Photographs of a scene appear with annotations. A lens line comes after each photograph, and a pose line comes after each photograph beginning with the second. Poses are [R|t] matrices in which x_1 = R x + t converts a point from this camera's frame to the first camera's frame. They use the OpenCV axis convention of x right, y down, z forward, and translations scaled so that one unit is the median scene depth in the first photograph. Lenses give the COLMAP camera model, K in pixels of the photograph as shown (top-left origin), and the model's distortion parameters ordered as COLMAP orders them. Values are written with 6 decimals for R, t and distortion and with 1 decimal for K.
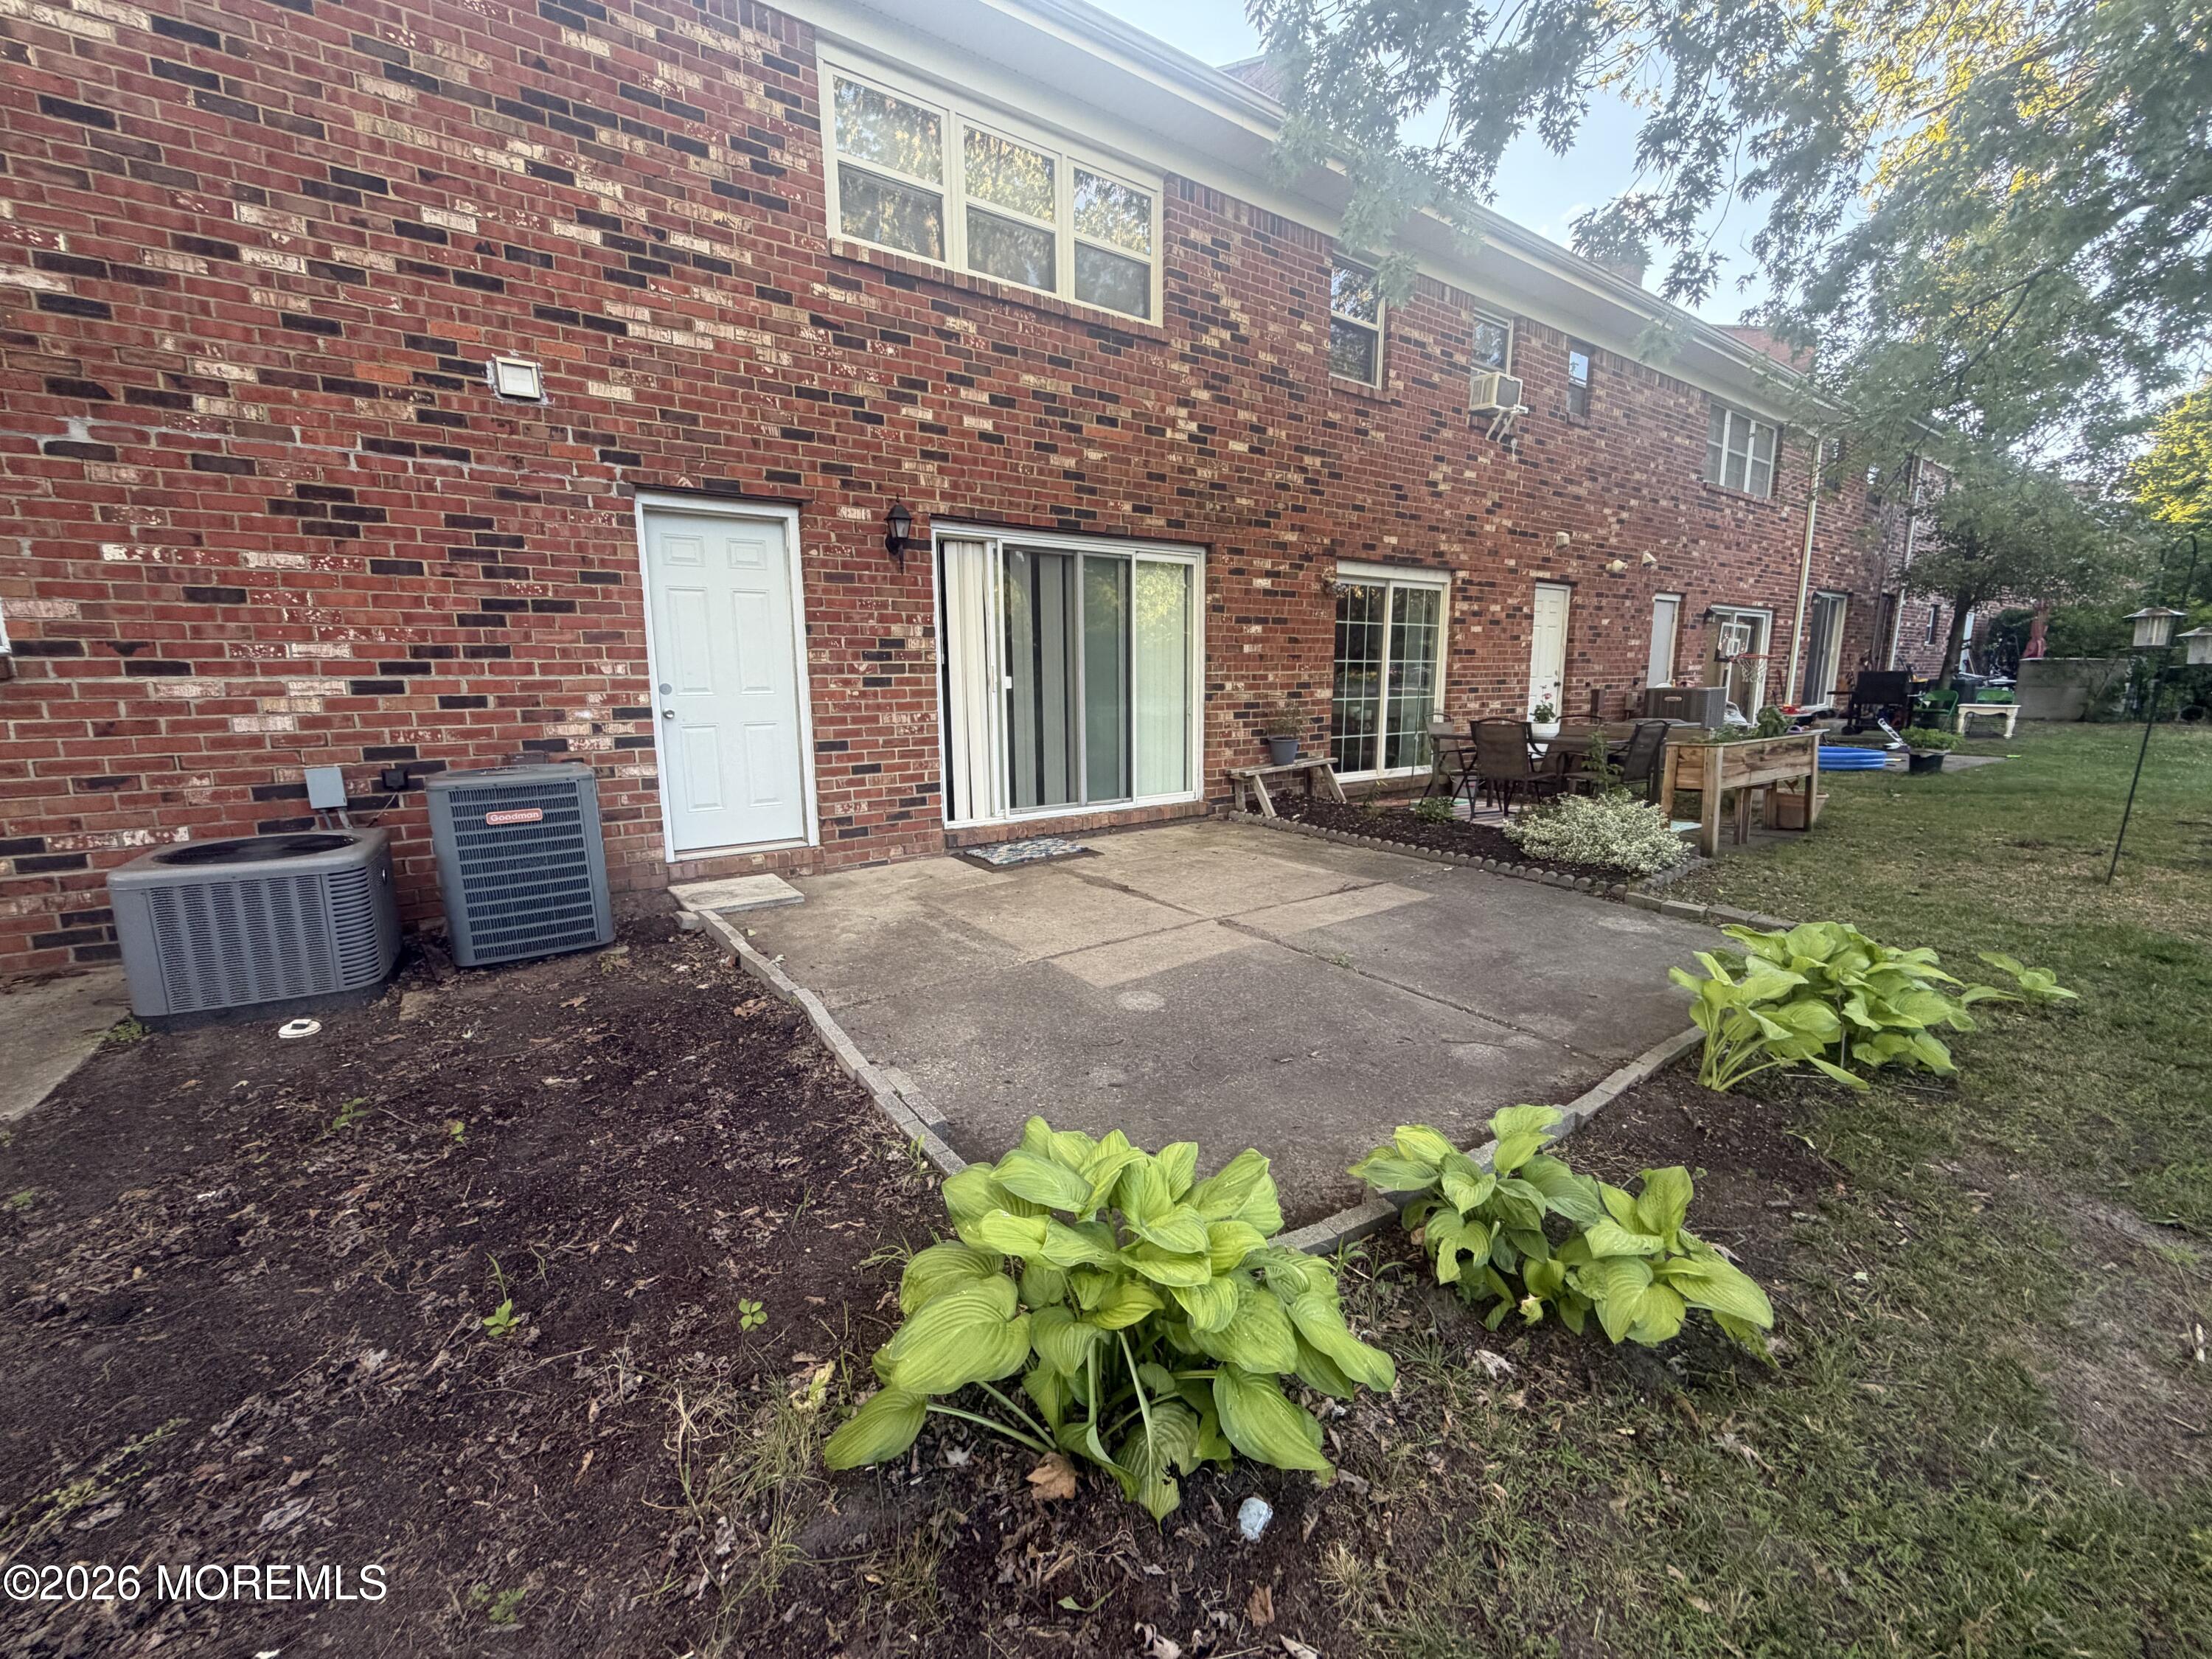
lens RADIAL K [[880.2, 0, 1099.8], [0, 880.2, 834.3], [0, 0, 1]] dist [0.000964, 0.000271]
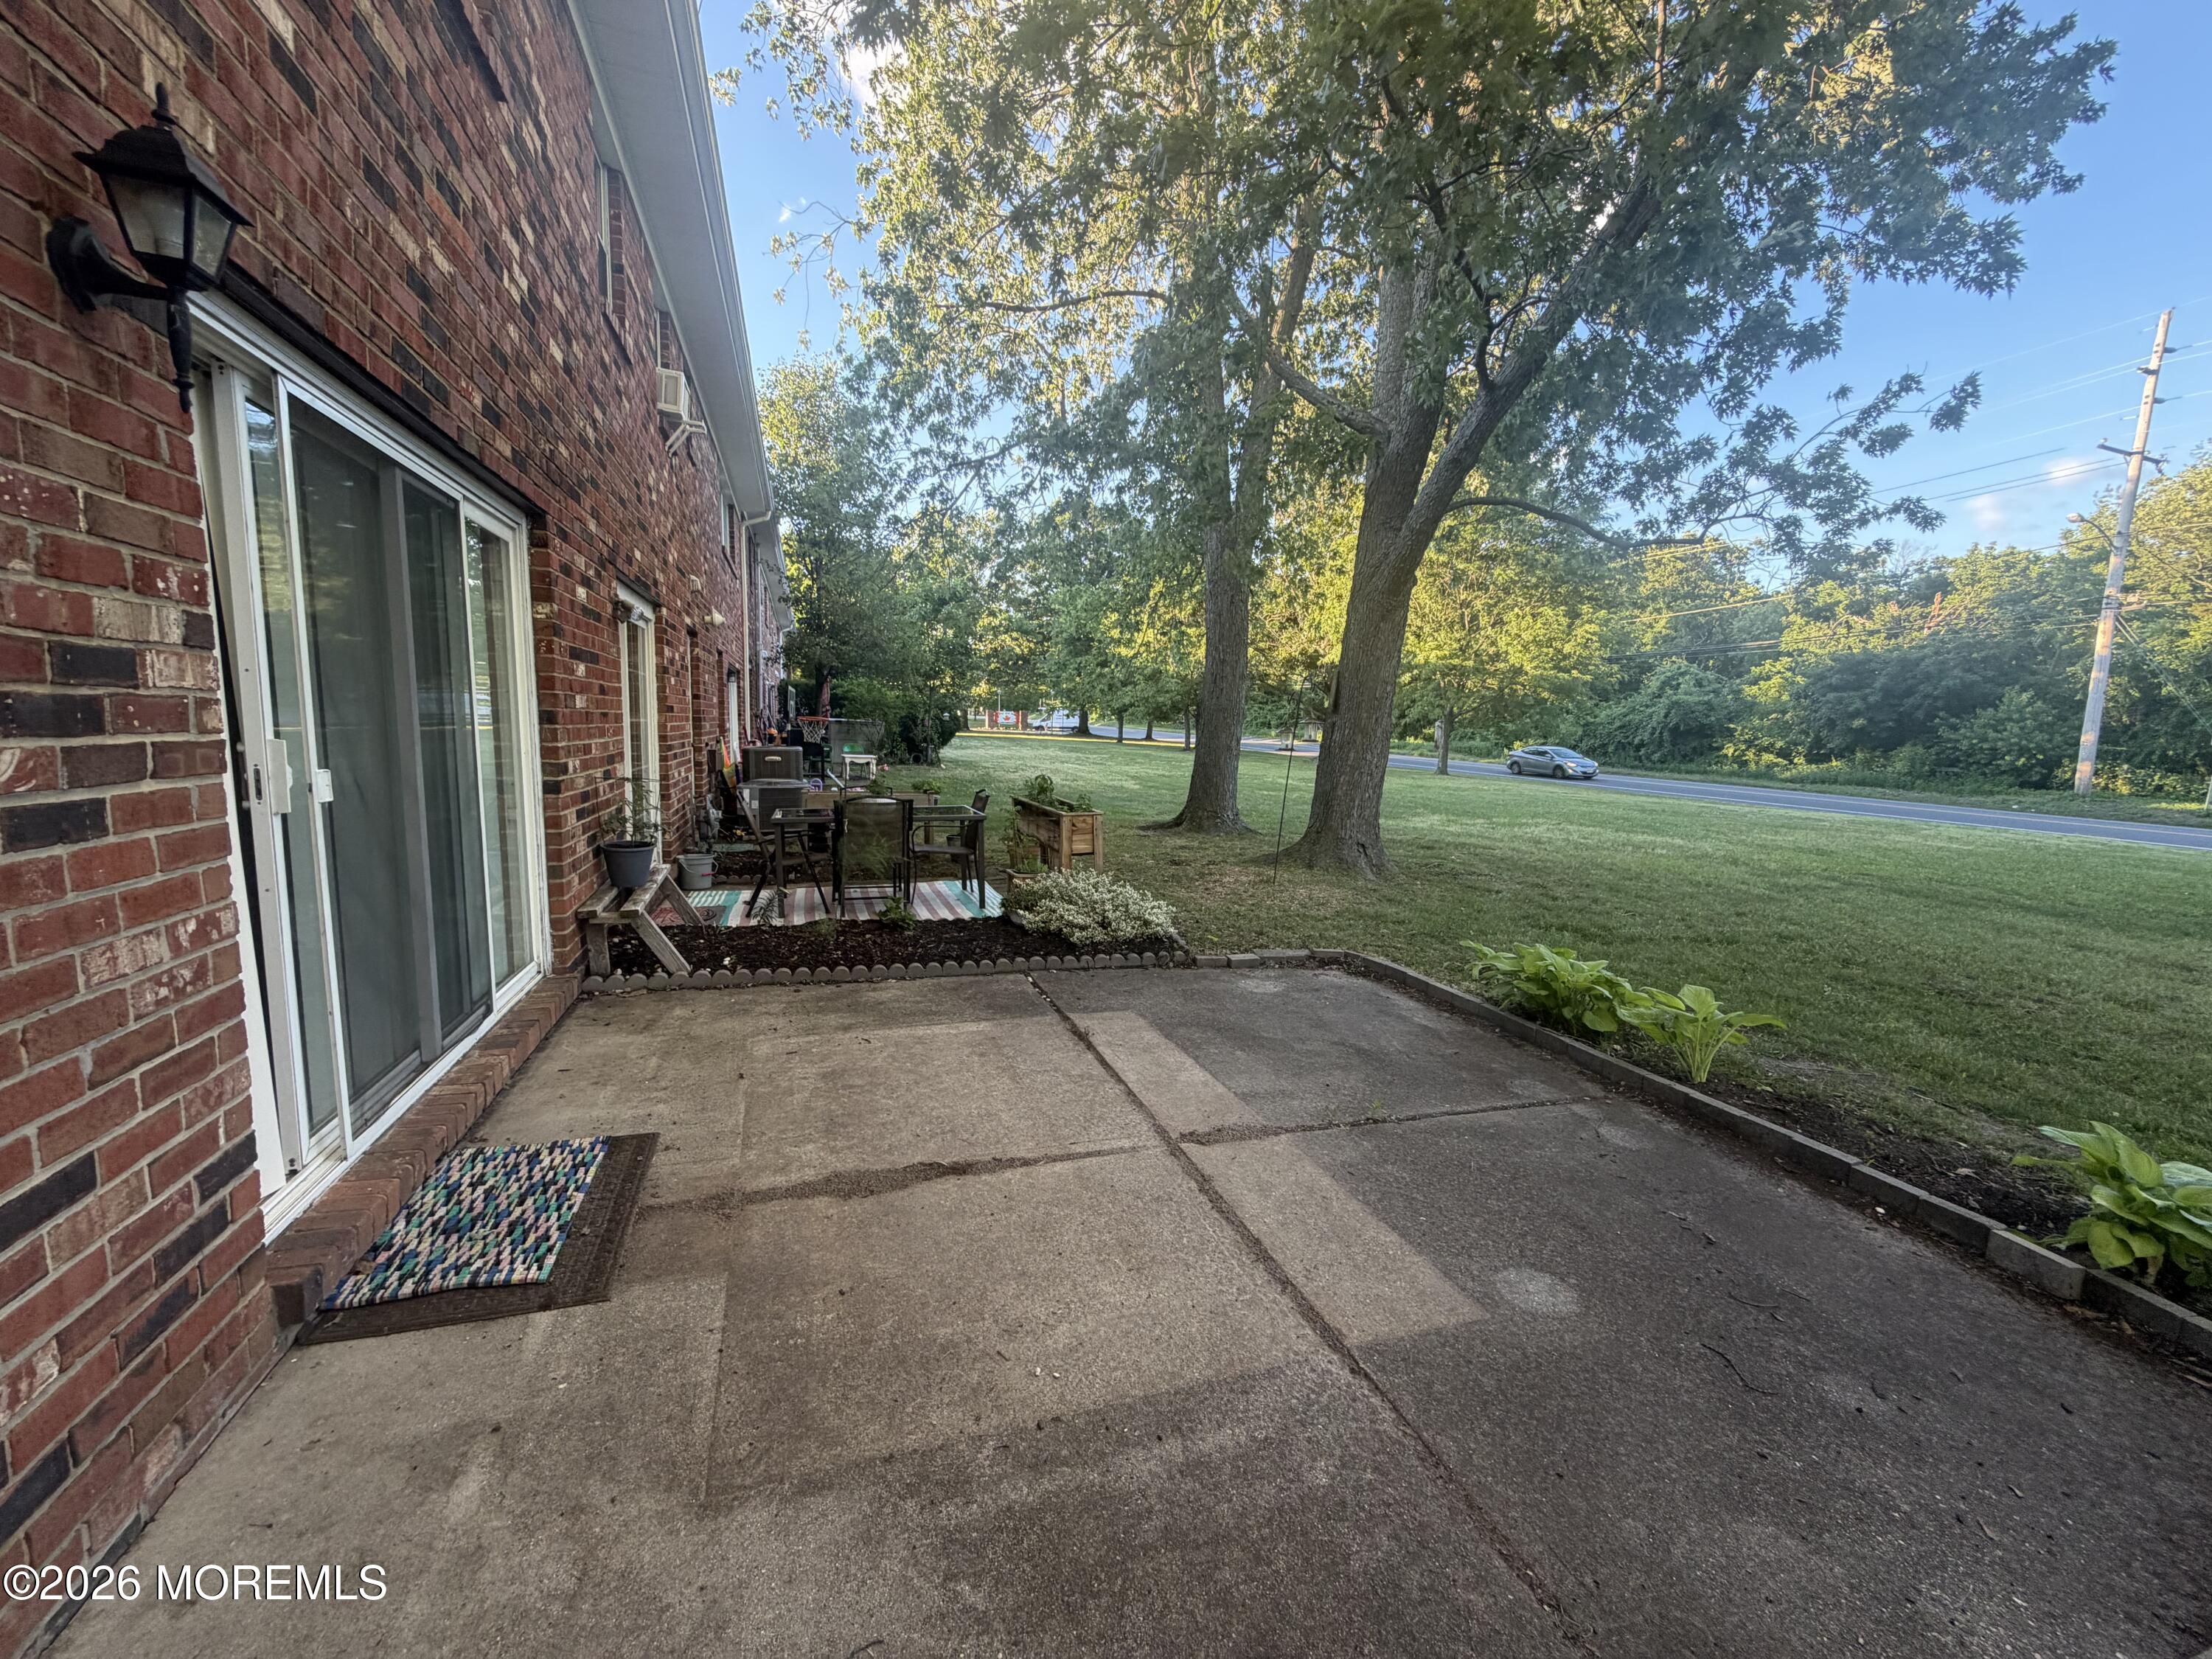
lens RADIAL K [[880.2, 0, 1102.7], [0, 880.2, 824.4], [0, 0, 1]] dist [0.000964, 0.000271]
pose [[0.286018, -0.089165, 0.954067, -0.496499], [0.140030, 0.988862, 0.050438, -0.181048], [-0.947937, 0.119172, 0.295318, 0.825919]]
